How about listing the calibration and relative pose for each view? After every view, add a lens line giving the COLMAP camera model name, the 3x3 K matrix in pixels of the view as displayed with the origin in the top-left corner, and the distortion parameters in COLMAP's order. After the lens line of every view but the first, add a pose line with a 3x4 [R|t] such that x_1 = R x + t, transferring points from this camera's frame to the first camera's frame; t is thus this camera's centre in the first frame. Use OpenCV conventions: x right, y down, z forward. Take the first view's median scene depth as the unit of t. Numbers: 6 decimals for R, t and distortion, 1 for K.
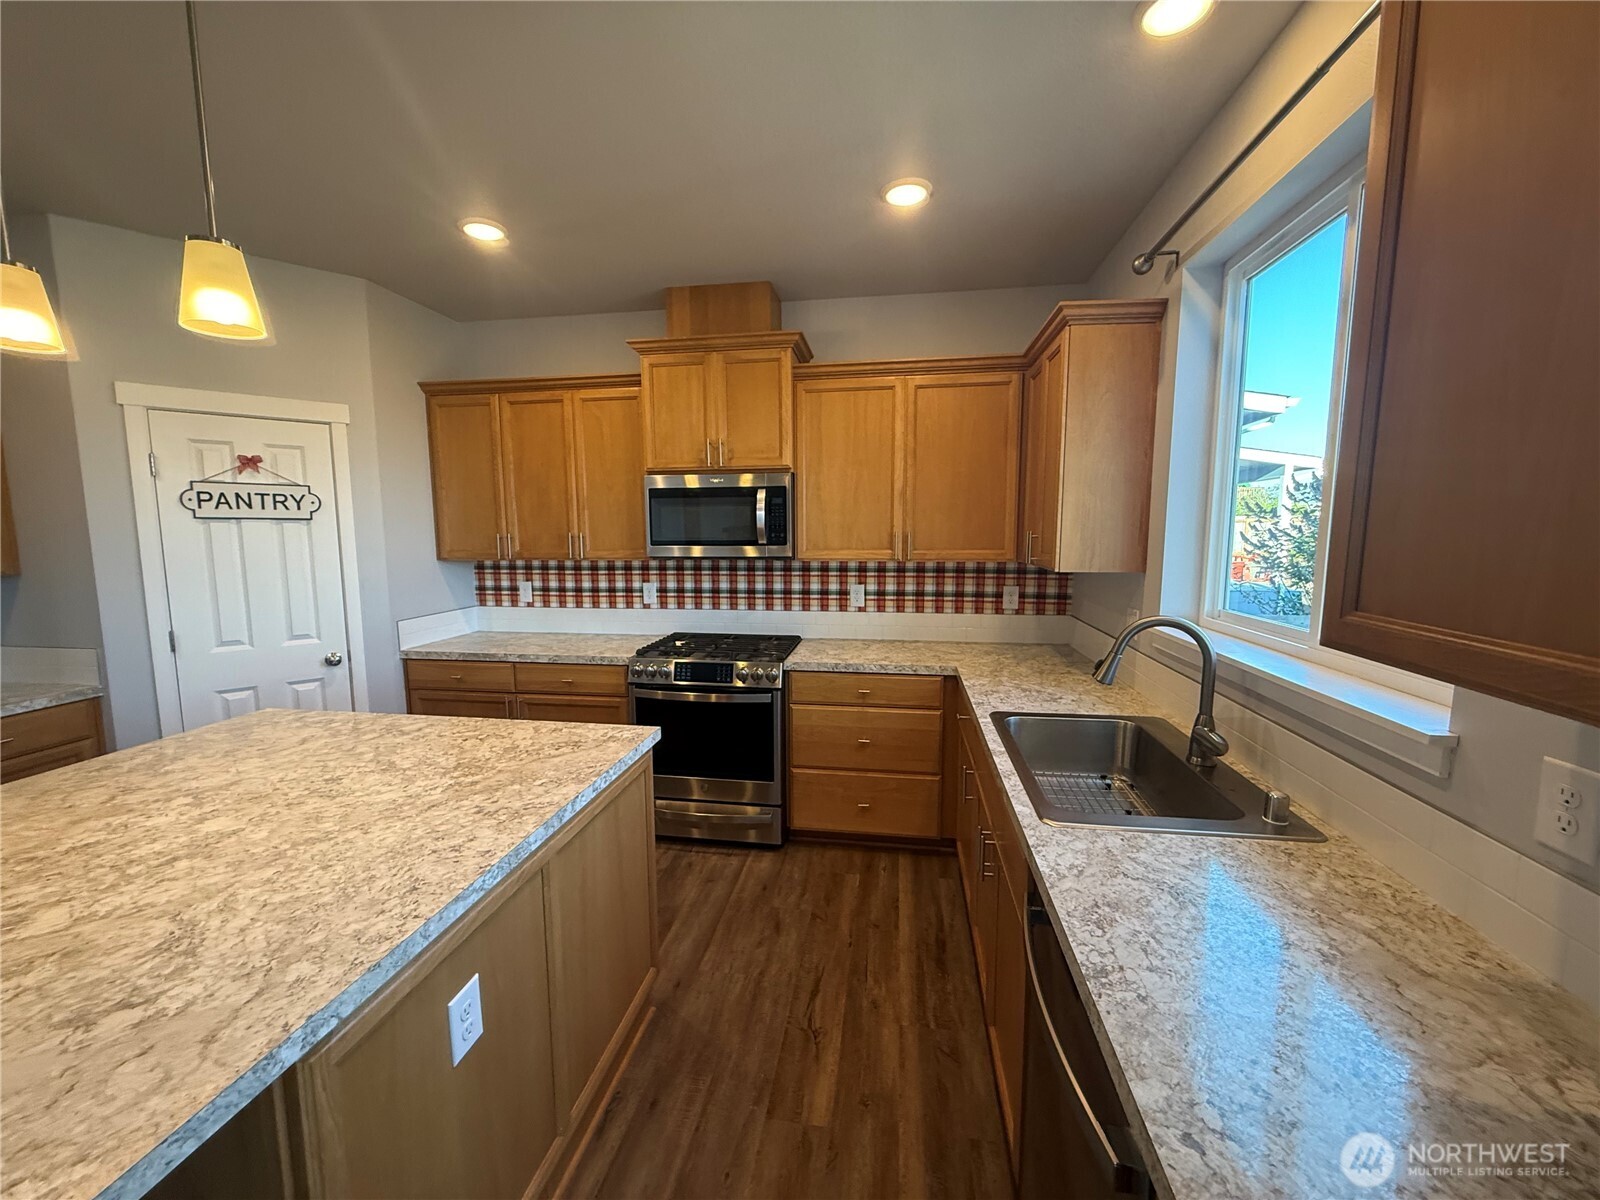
lens RADIAL K [[635.0, 0, 799.7], [0, 635.0, 604.3], [0, 0, 1]] dist [-0.002043, 0.000928]
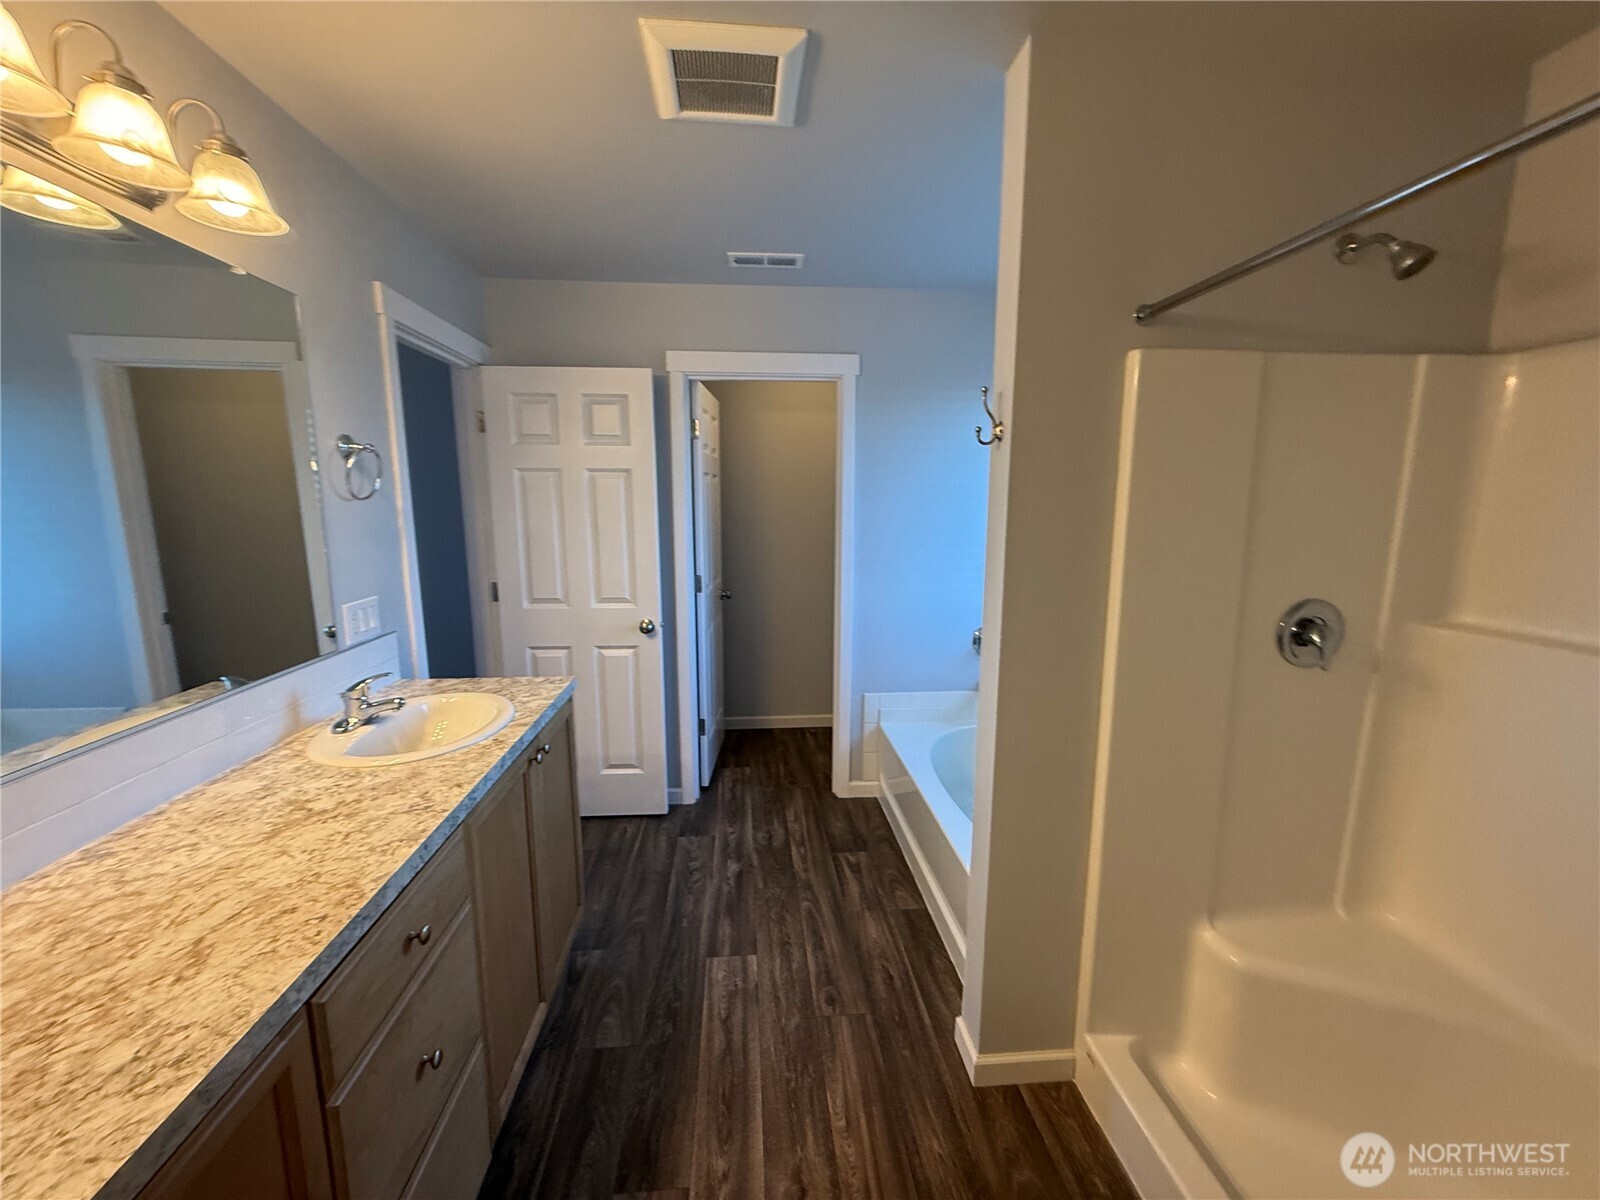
lens RADIAL K [[635.0, 0, 797.2], [0, 635.0, 603.8], [0, 0, 1]] dist [-0.002043, 0.000928]
pose [[-0.972998, 0.037878, -0.227684, -0.990246], [-0.028978, 0.958591, 0.283307, -0.130133], [0.228987, 0.282255, -0.931610, 1.298176]]
